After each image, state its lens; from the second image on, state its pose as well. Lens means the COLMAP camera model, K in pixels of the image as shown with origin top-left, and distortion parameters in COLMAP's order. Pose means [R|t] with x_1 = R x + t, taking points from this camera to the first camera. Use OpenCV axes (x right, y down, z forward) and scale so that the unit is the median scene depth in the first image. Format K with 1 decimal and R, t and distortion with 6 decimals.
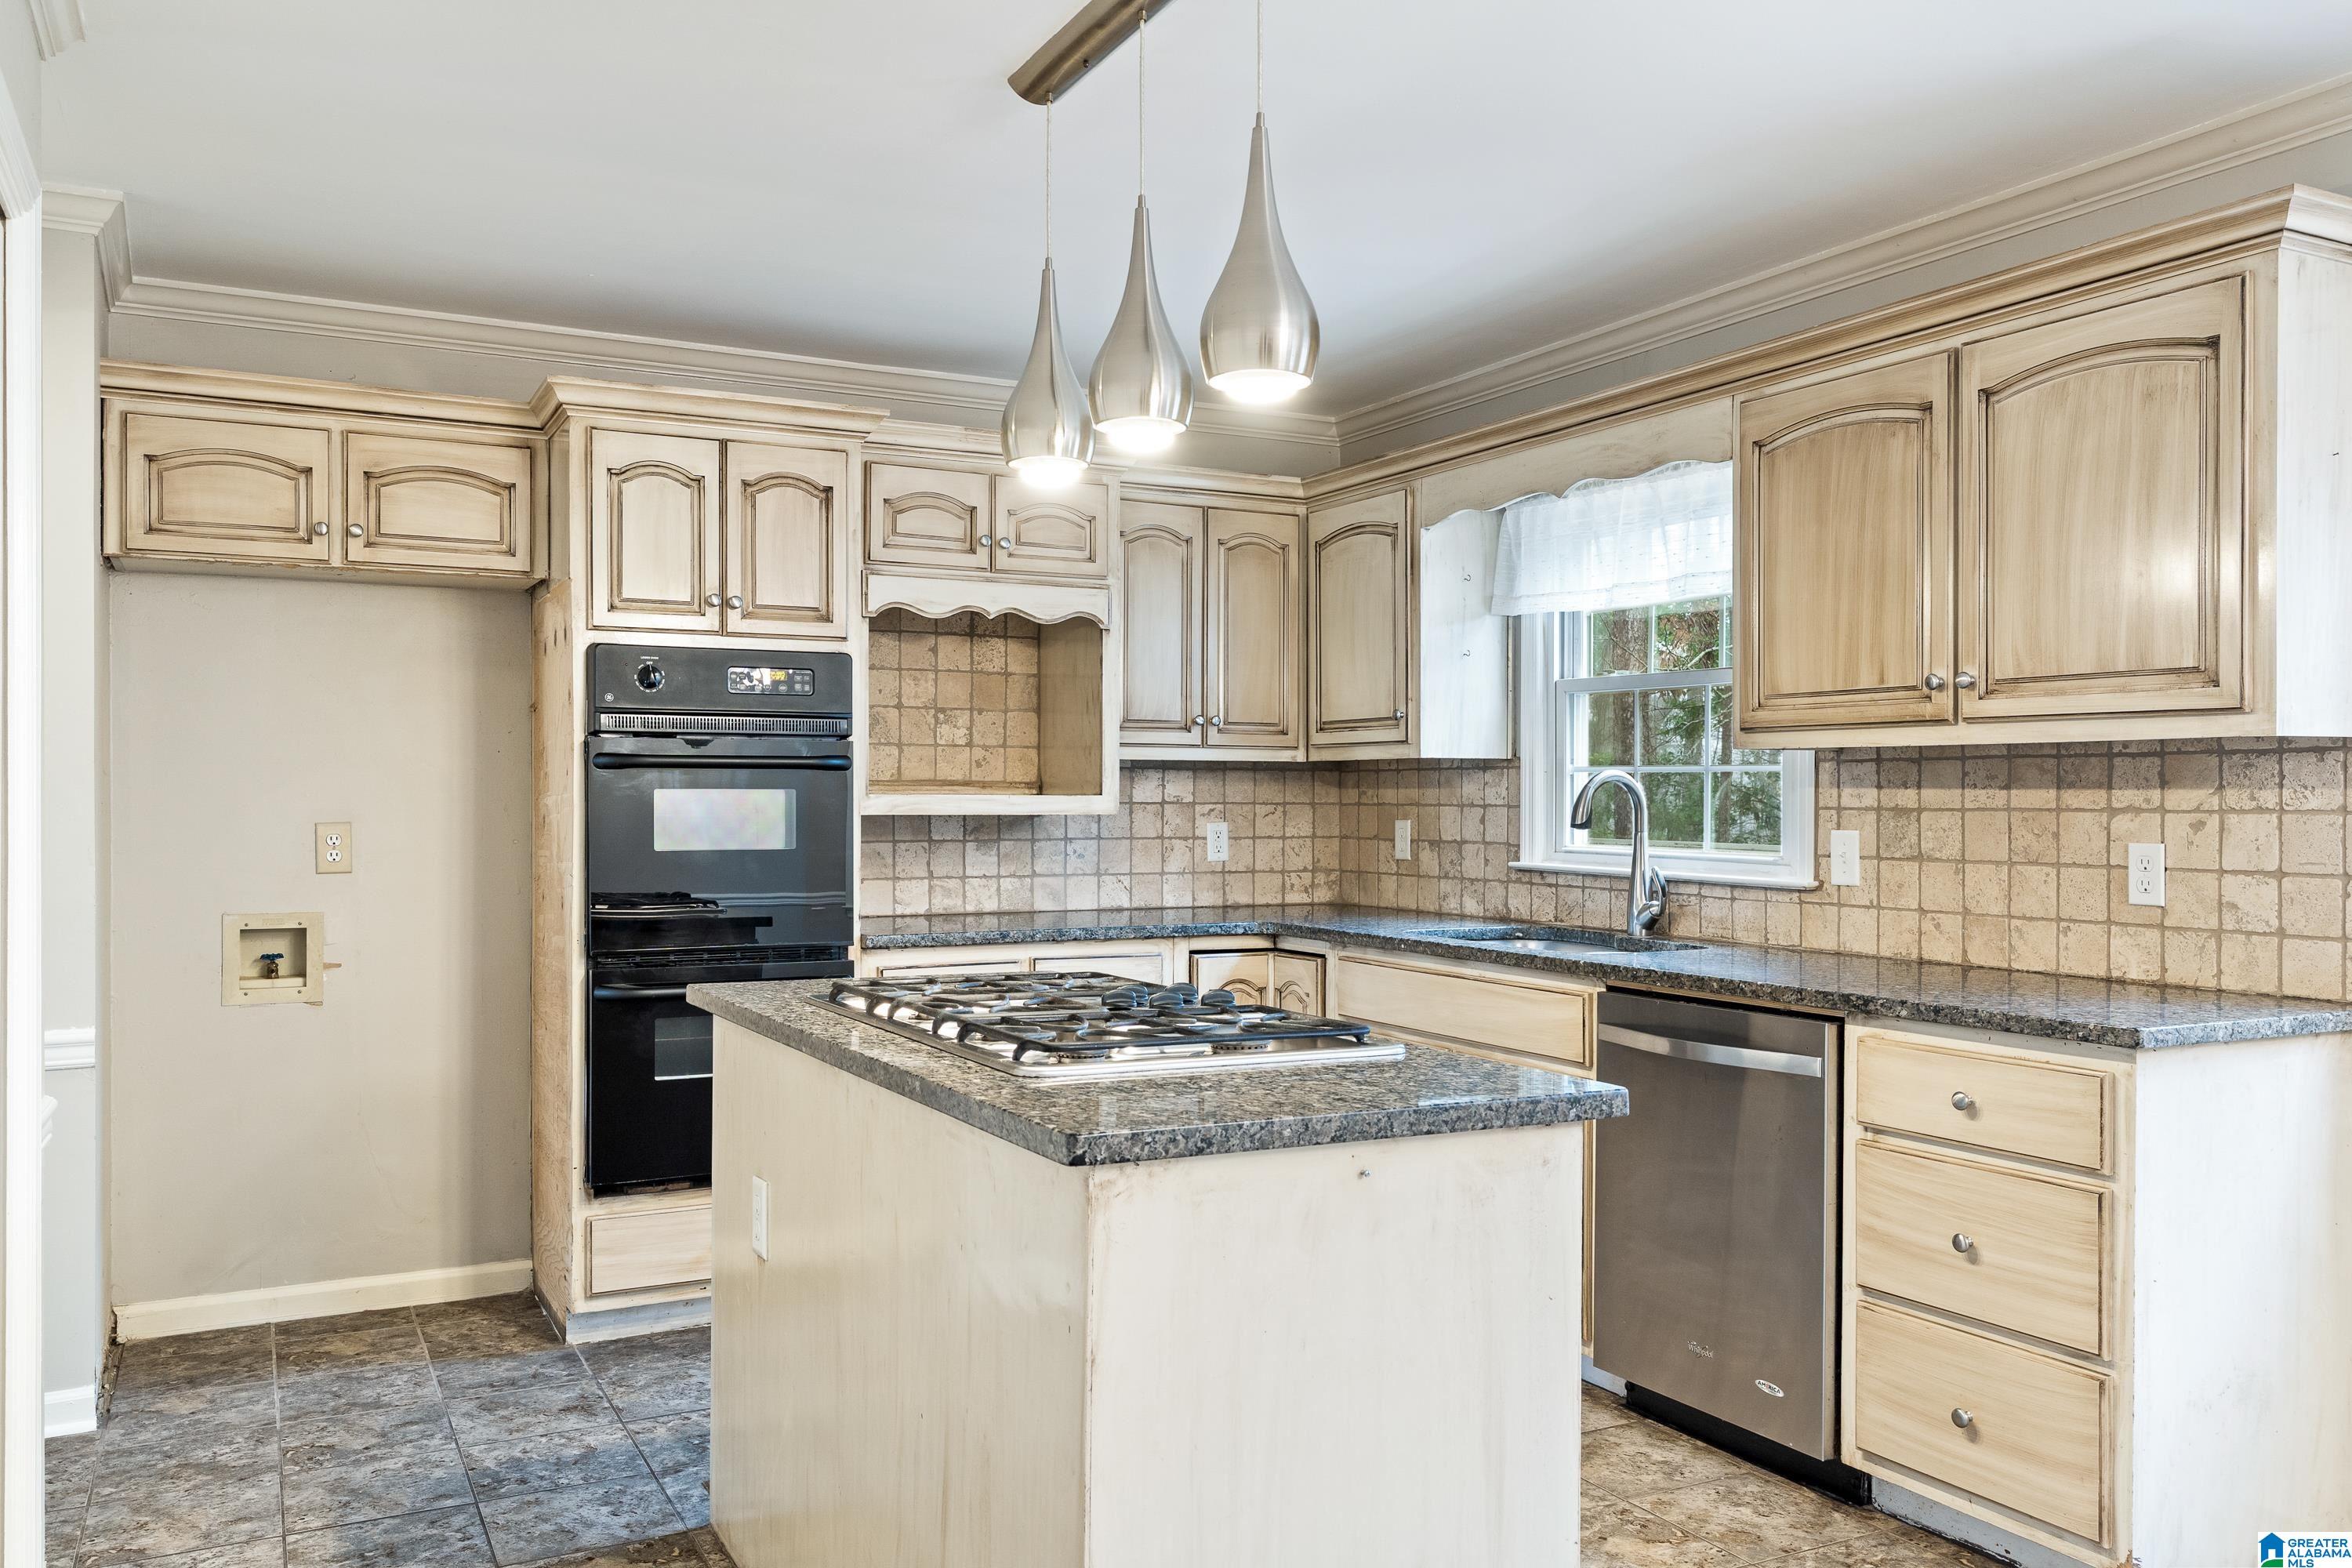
lens RADIAL K [[1811.1, 0, 1177.3], [0, 1811.1, 802.0], [0, 0, 1]] dist [0.006579, -0.001566]
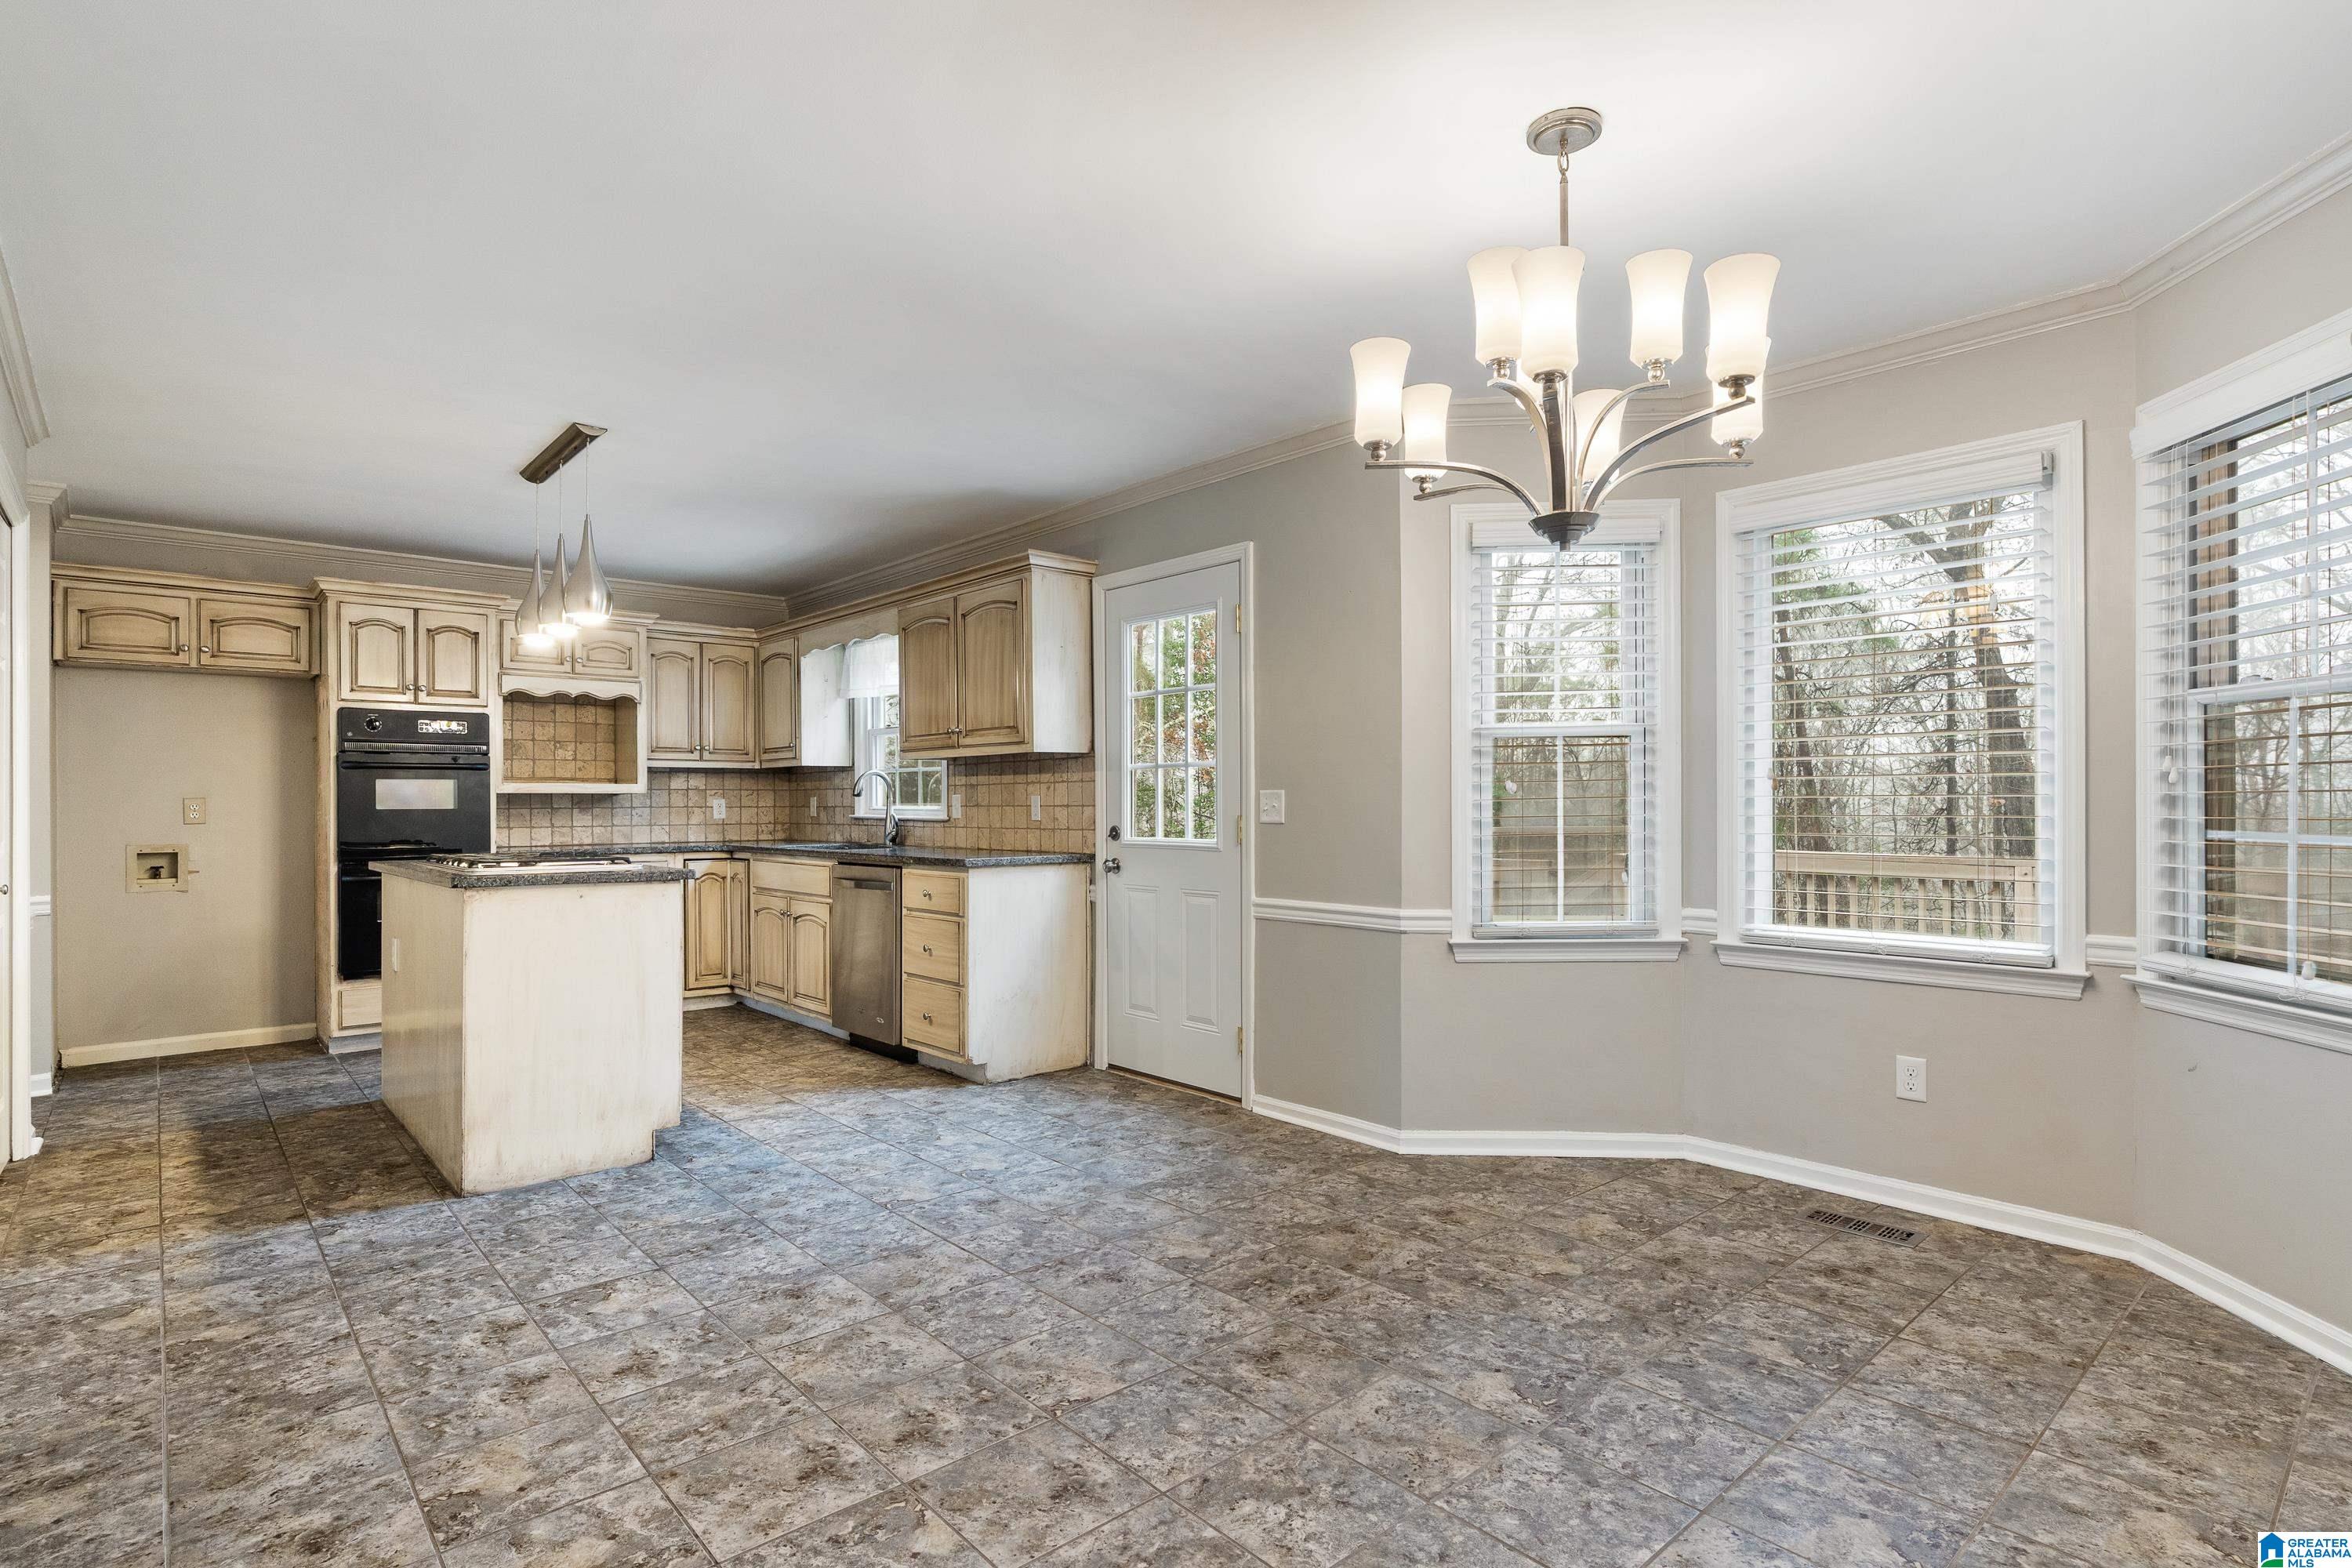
lens RADIAL K [[1162.9, 0, 1177.2], [0, 1162.9, 799.2], [0, 0, 1]] dist [-0.002640, 0.000416]
pose [[0.969601, -0.007086, 0.244588, 0.252308], [0.008692, 0.999947, -0.005488, 0.028898], [-0.244536, 0.007447, 0.969612, -0.464315]]
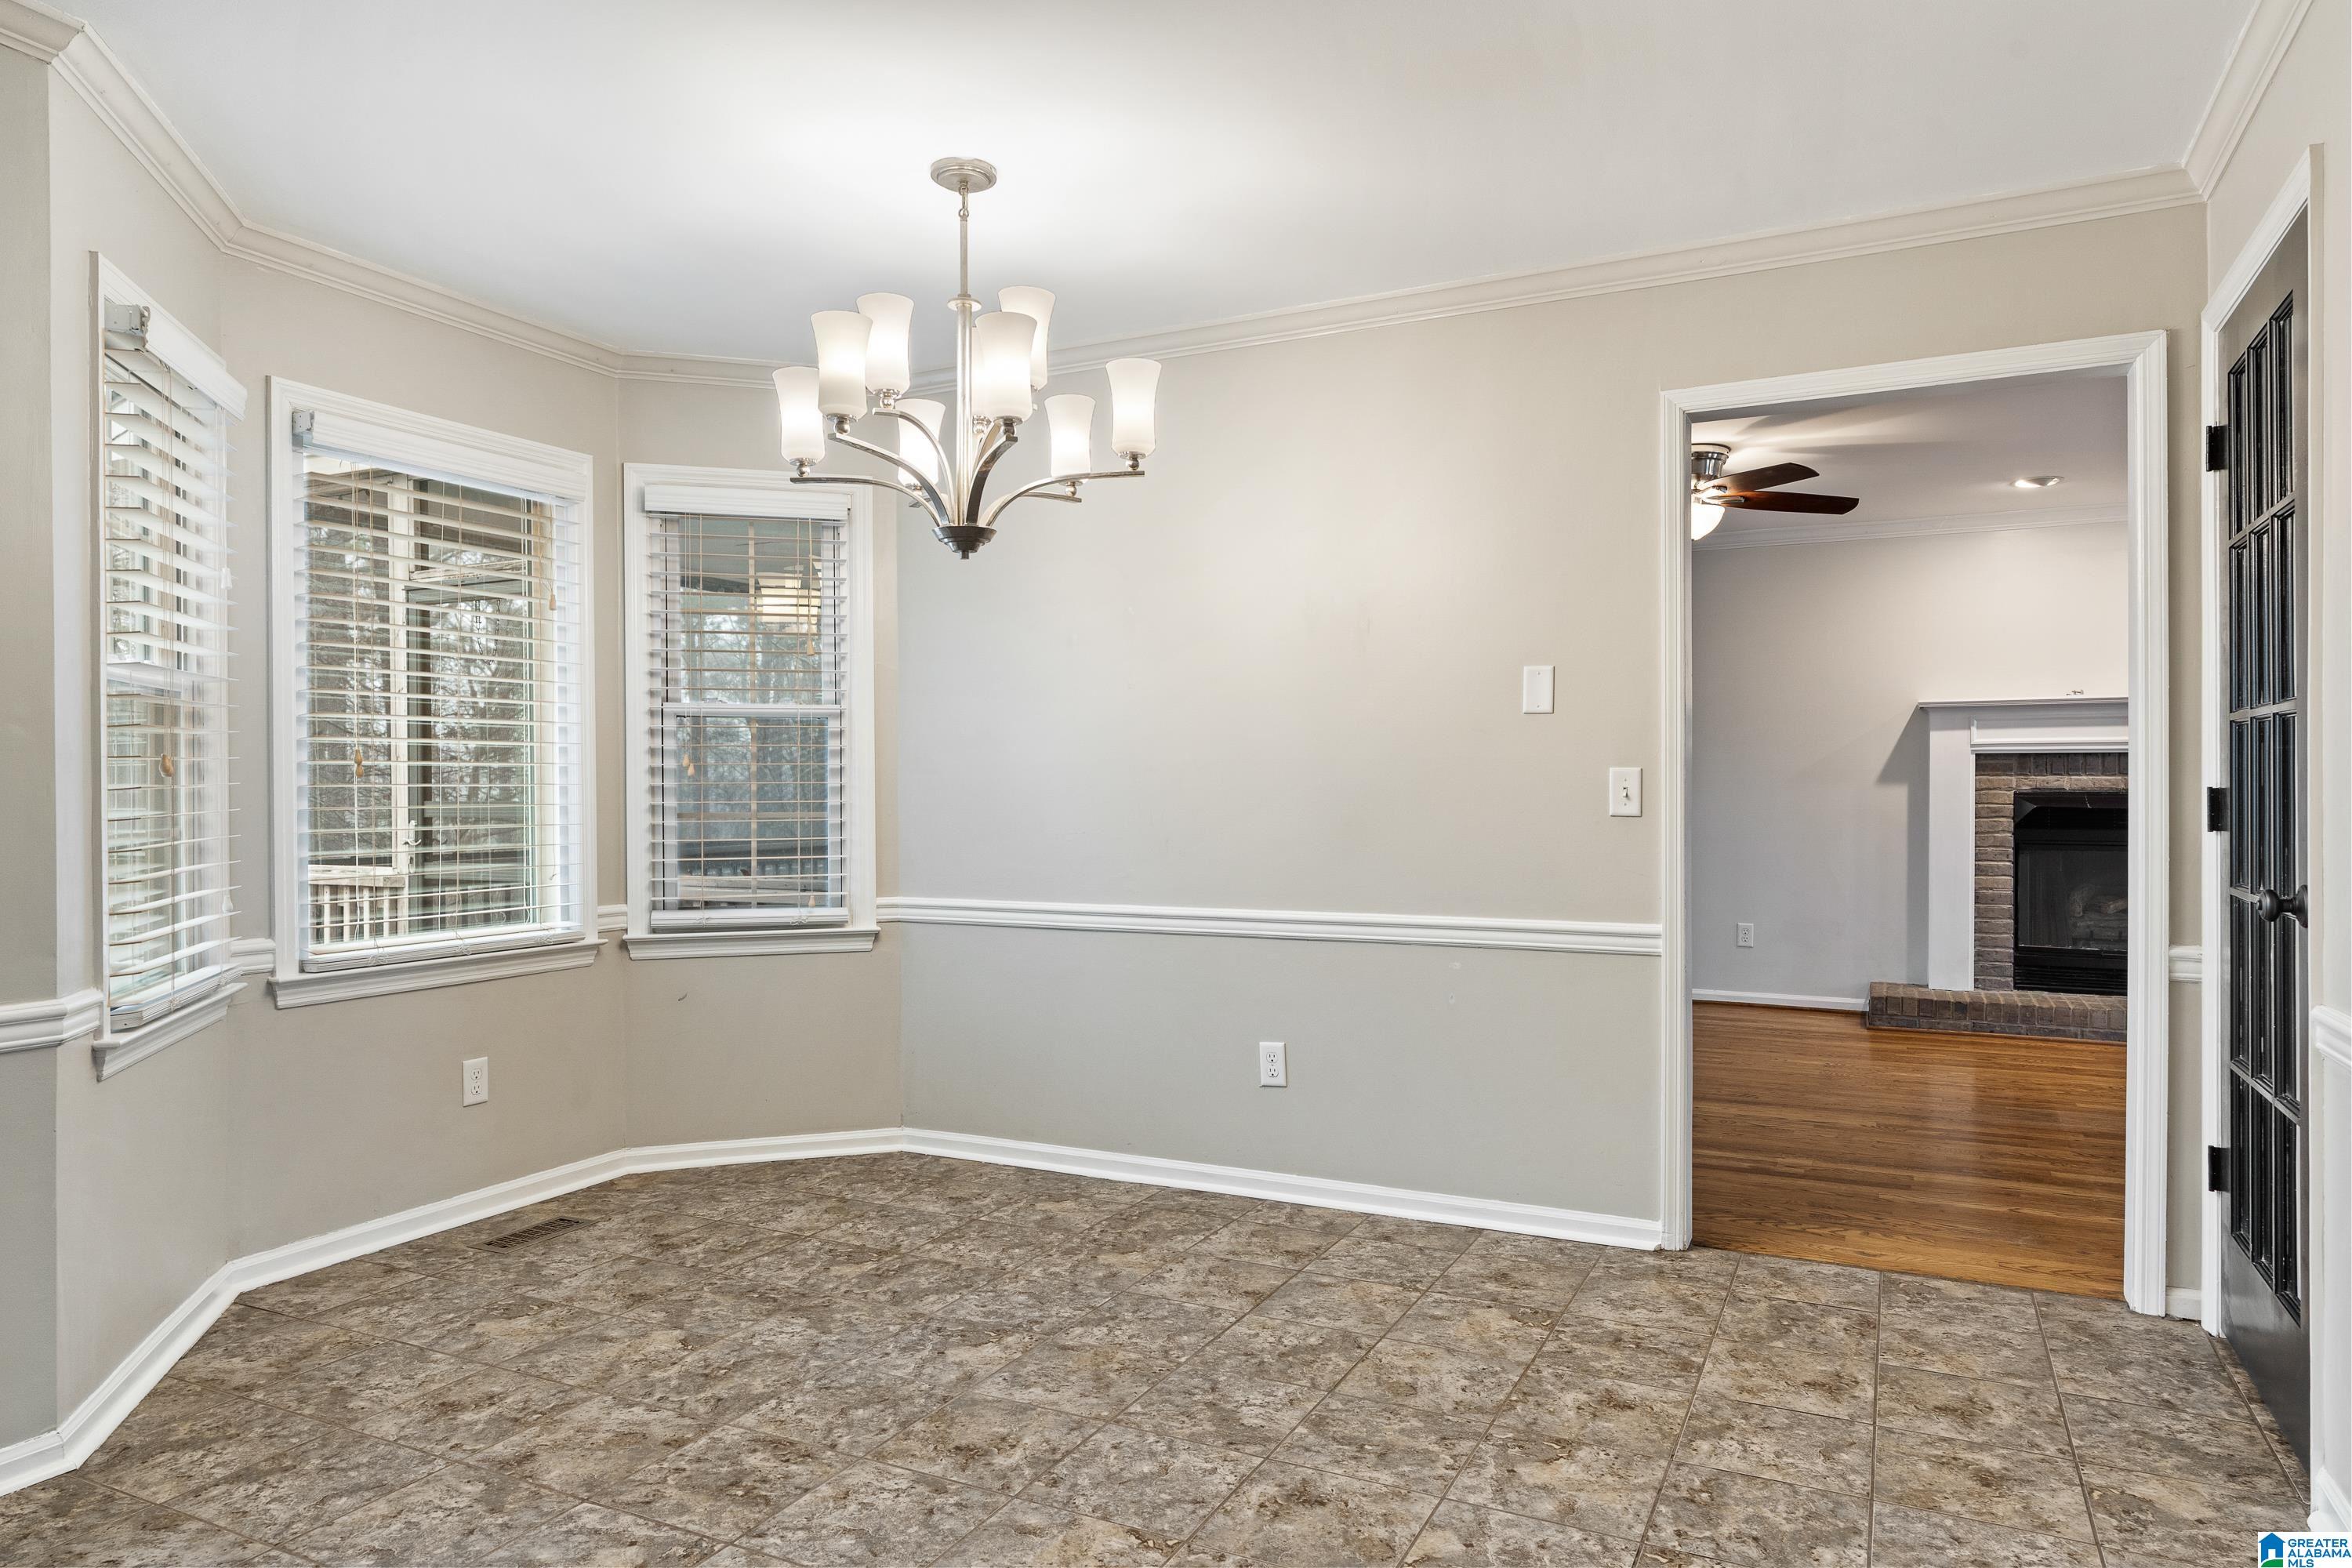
lens RADIAL K [[1499.0, 0, 1165.5], [0, 1499.0, 782.0], [0, 0, 1]] dist [-0.007684, 0.004366]
pose [[-0.593103, 0.000699, 0.805126, -0.629132], [0.006249, 0.999973, 0.003735, 0.019496], [-0.805102, 0.007247, -0.593092, 1.601067]]
